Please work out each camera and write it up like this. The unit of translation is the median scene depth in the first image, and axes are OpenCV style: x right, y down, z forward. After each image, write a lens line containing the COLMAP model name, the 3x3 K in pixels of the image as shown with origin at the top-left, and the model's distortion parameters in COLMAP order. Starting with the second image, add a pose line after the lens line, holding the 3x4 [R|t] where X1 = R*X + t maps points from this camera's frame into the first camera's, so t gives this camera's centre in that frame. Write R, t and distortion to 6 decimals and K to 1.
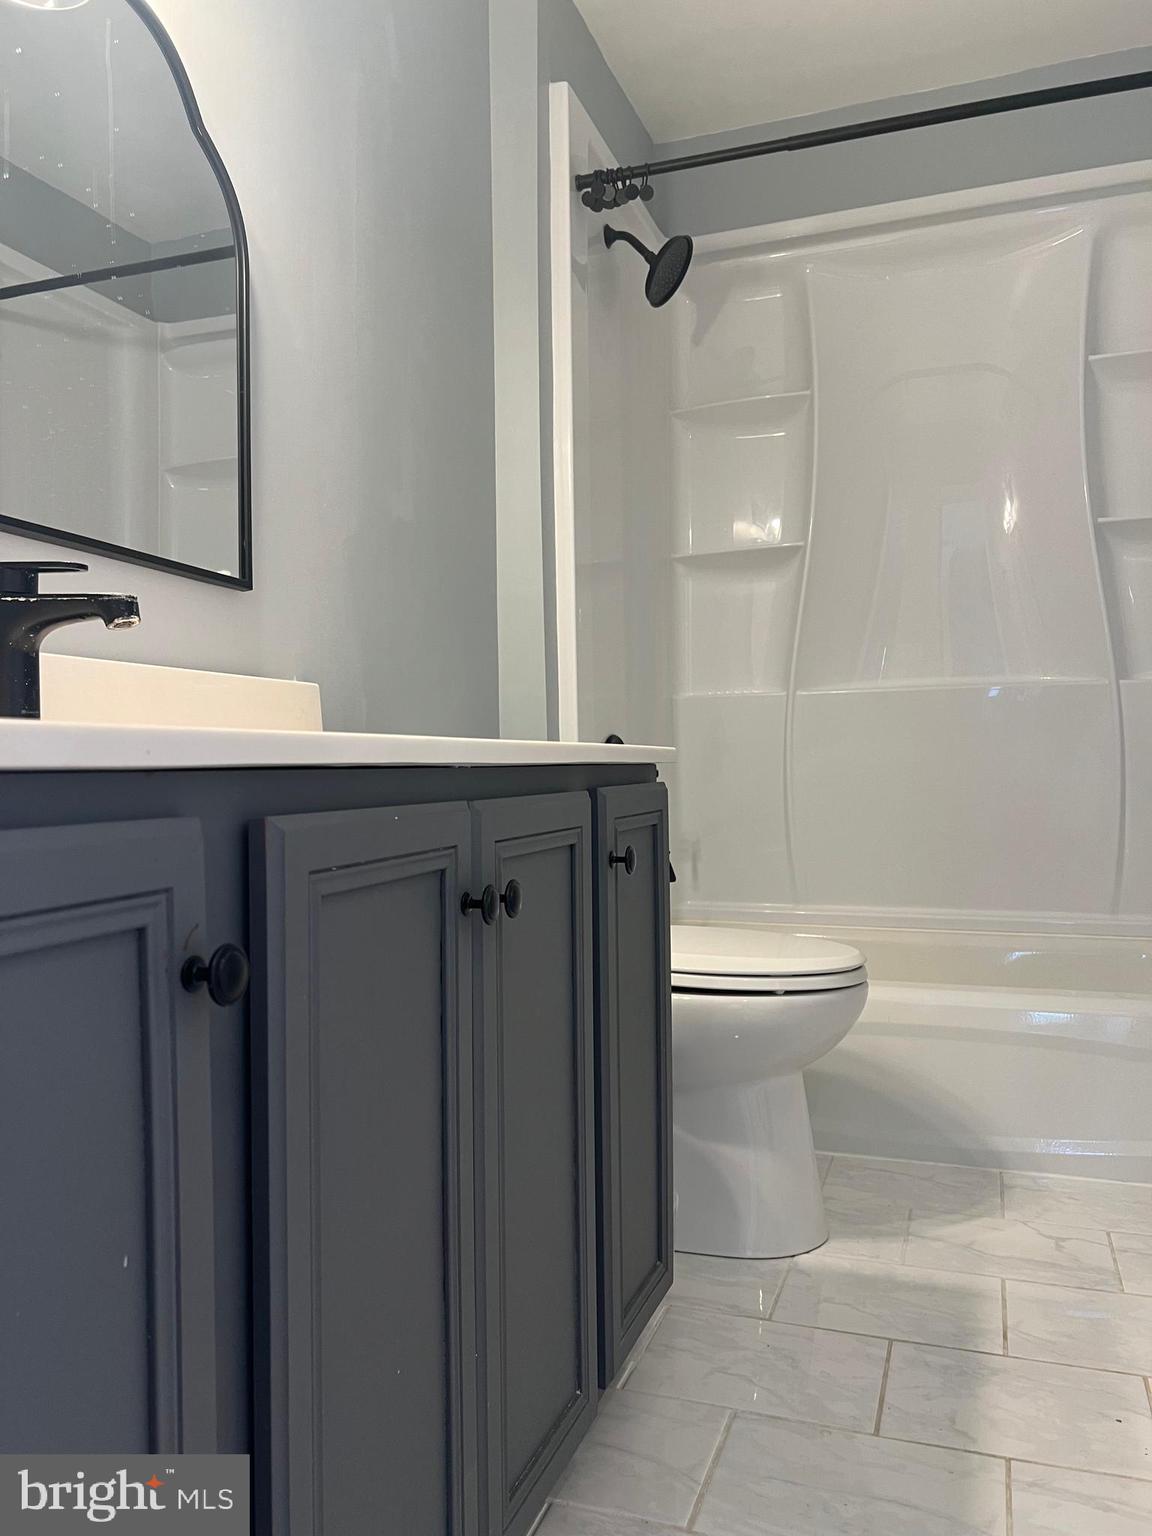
lens RADIAL K [[1155.6, 0, 561.5], [0, 1155.6, 782.7], [0, 0, 1]] dist [0.039885, -0.050906]
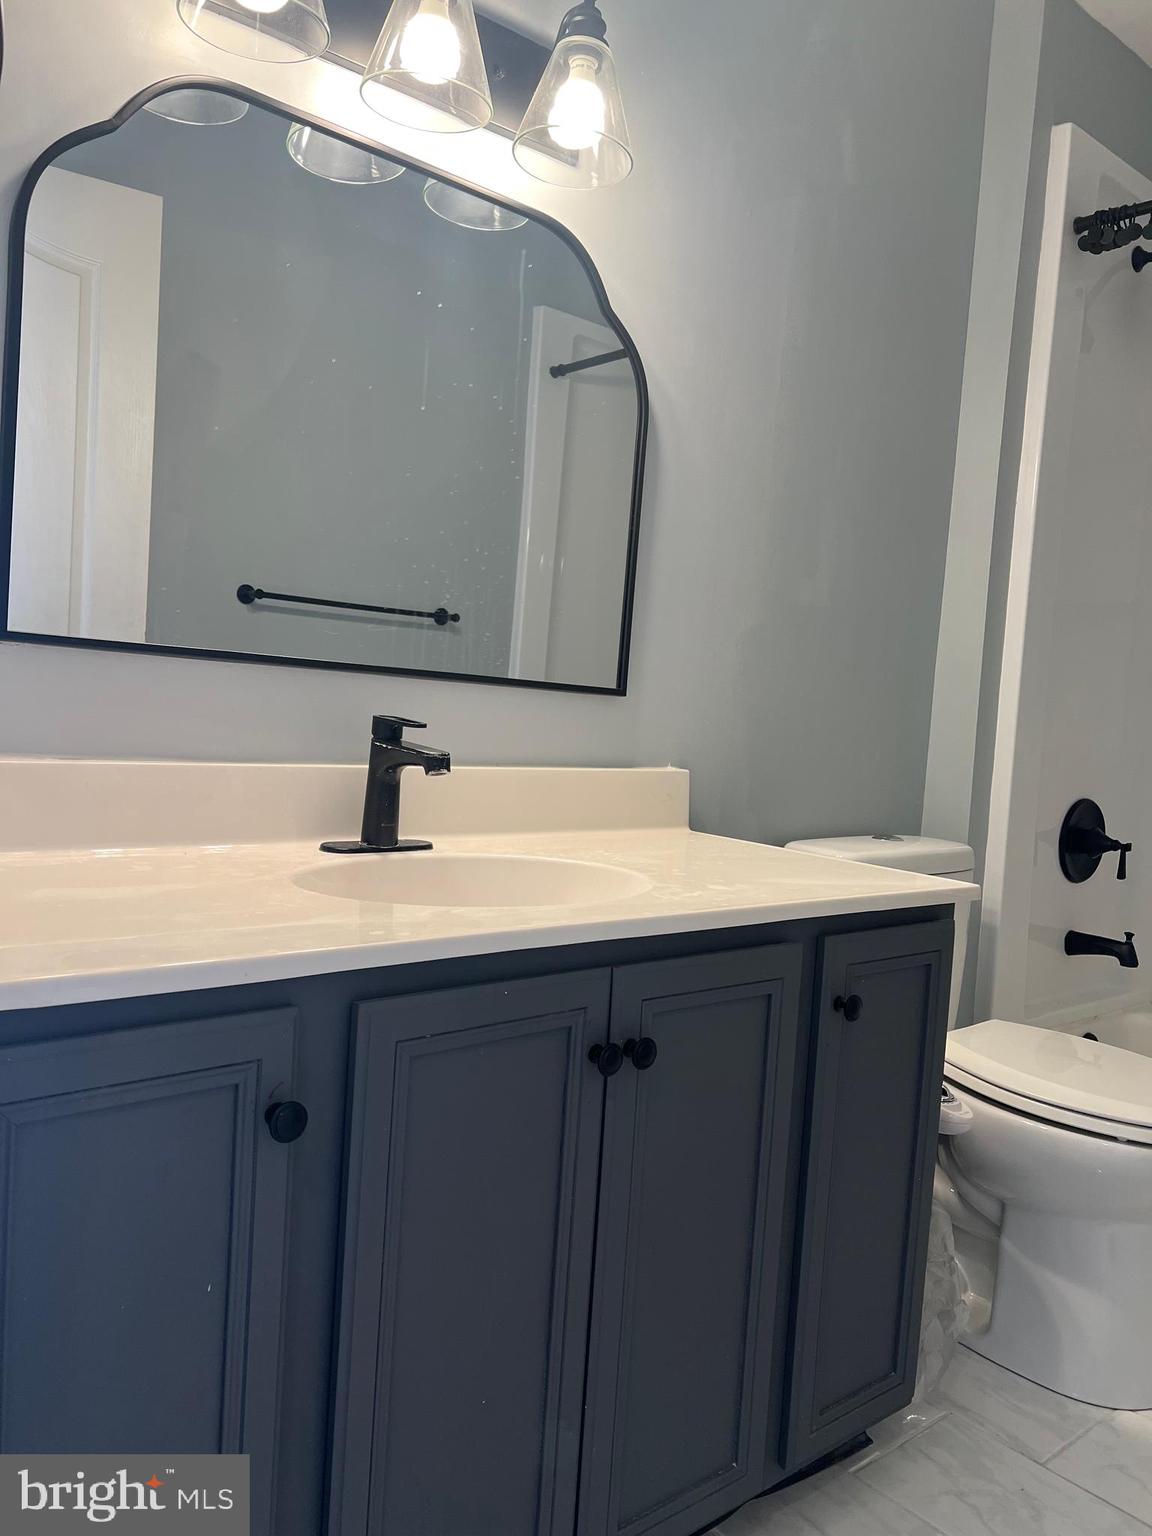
lens RADIAL K [[1155.6, 0, 568.2], [0, 1155.6, 778.5], [0, 0, 1]] dist [0.039885, -0.050906]
pose [[0.855808, 0.104791, -0.506569, 0.232718], [-0.080647, 0.994321, 0.069442, -0.129410], [0.510969, -0.018575, 0.859398, -0.034761]]
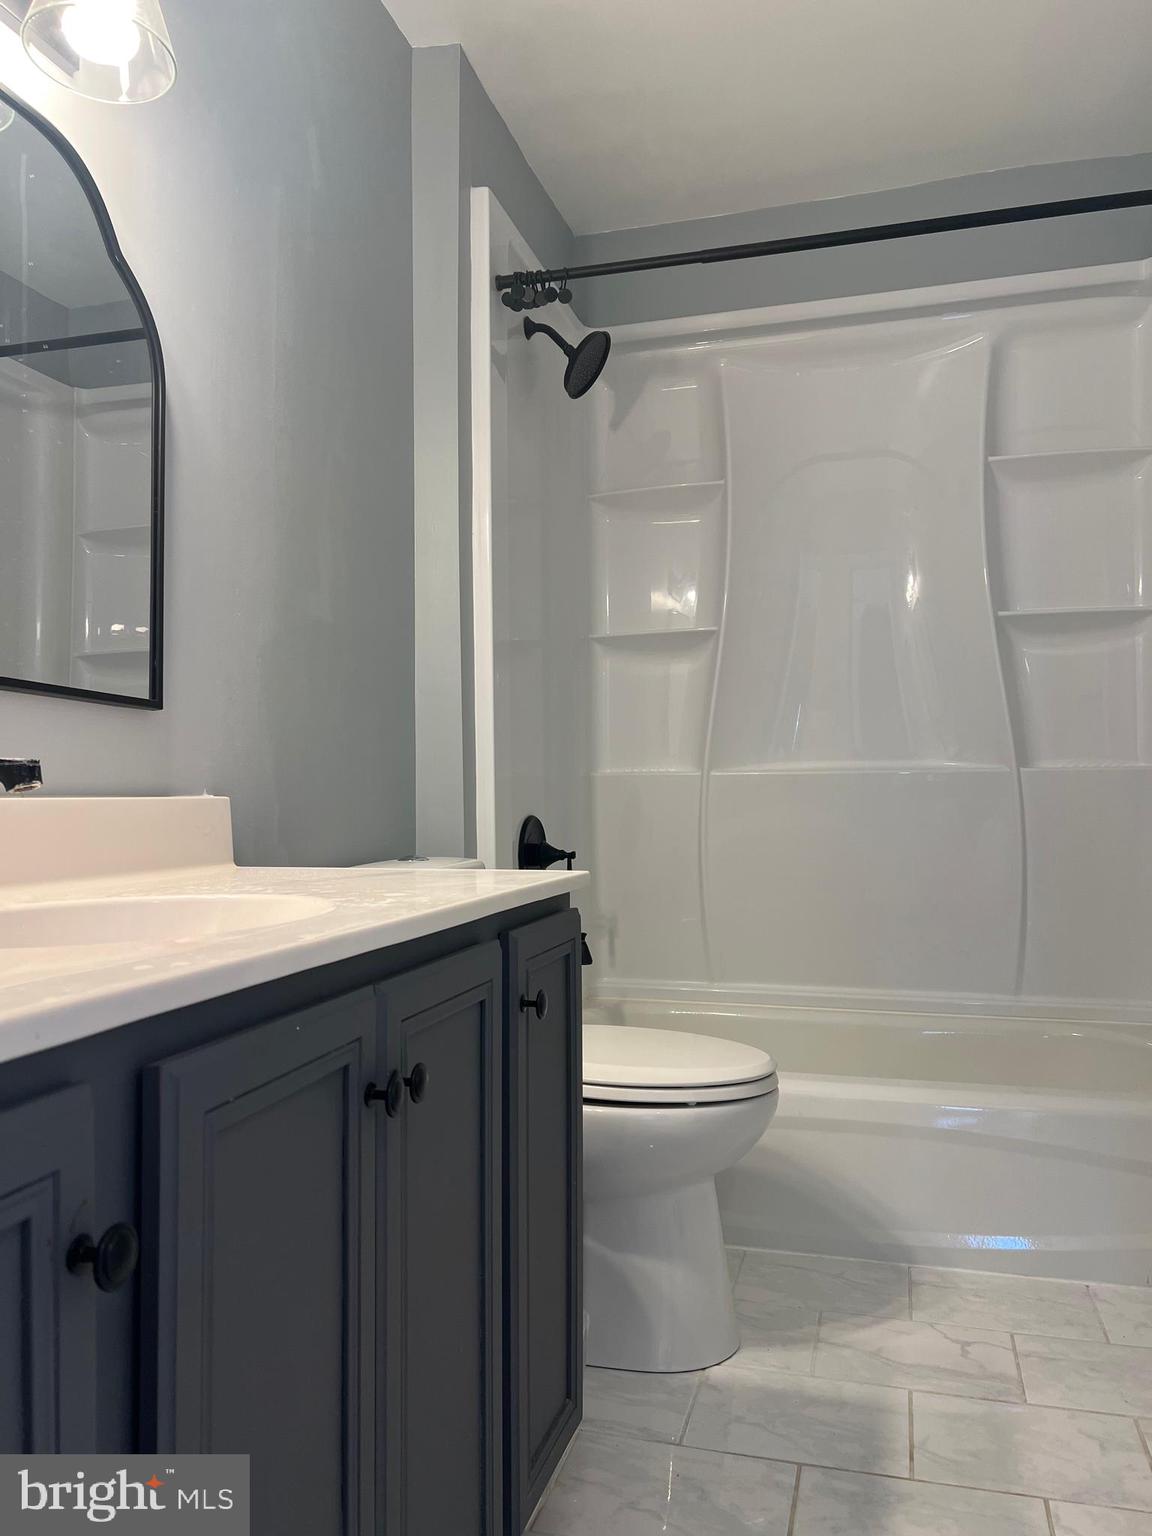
lens RADIAL K [[1155.6, 0, 553.4], [0, 1155.6, 768.3], [0, 0, 1]] dist [0.039885, -0.050906]
pose [[0.998134, 0.008257, 0.060506, 0.005480], [-0.006014, 0.999292, -0.037153, -0.065770], [-0.060770, 0.036719, 0.997476, -0.004840]]
